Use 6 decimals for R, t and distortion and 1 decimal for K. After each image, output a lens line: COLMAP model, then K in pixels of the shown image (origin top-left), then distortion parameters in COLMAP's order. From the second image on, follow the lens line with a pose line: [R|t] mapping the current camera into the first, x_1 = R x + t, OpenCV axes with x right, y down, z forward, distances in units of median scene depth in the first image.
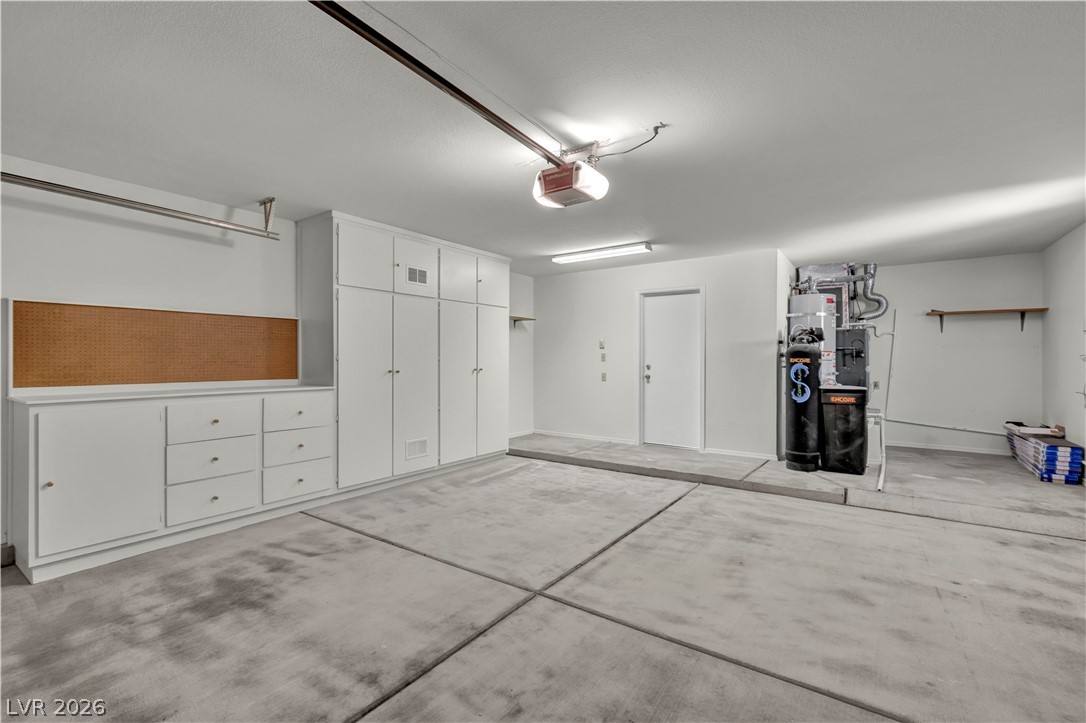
lens RADIAL K [[473.0, 0, 544.8], [0, 473.0, 361.7], [0, 0, 1]] dist [0.001040, 0.000045]
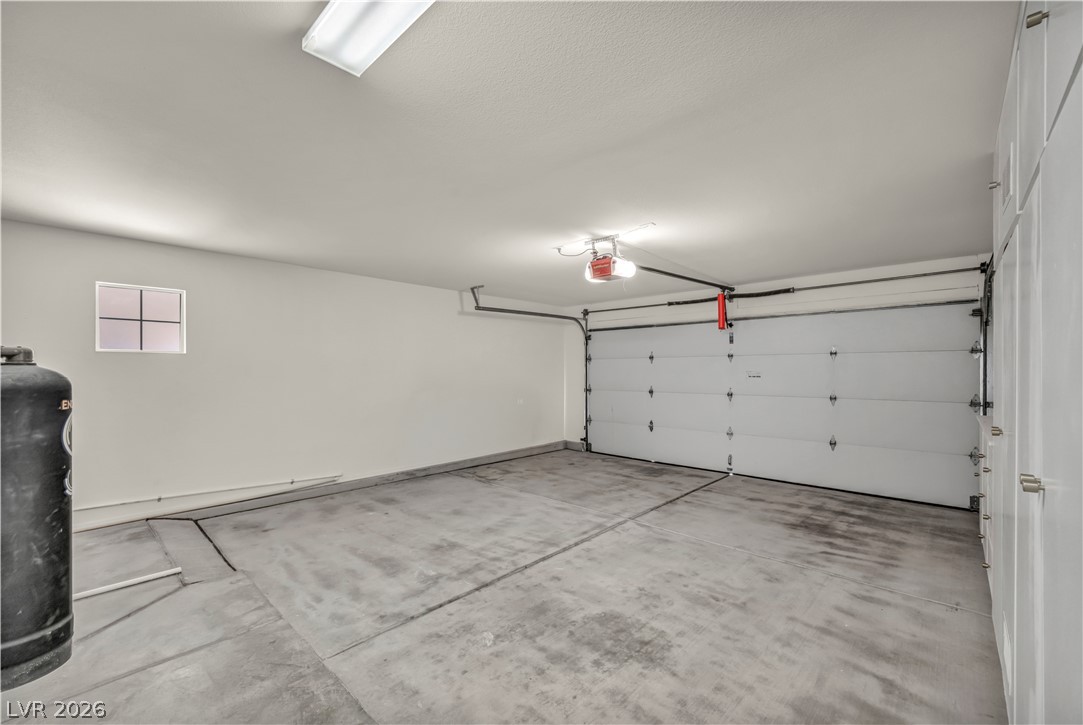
lens RADIAL K [[442.4, 0, 538.9], [0, 442.4, 367.8], [0, 0, 1]] dist [0.002439, -0.000988]
pose [[-0.989760, 0.001541, 0.142733, 0.059563], [0.001738, 0.999998, 0.001255, -0.054963], [-0.142730, 0.001490, -0.989760, 1.952950]]
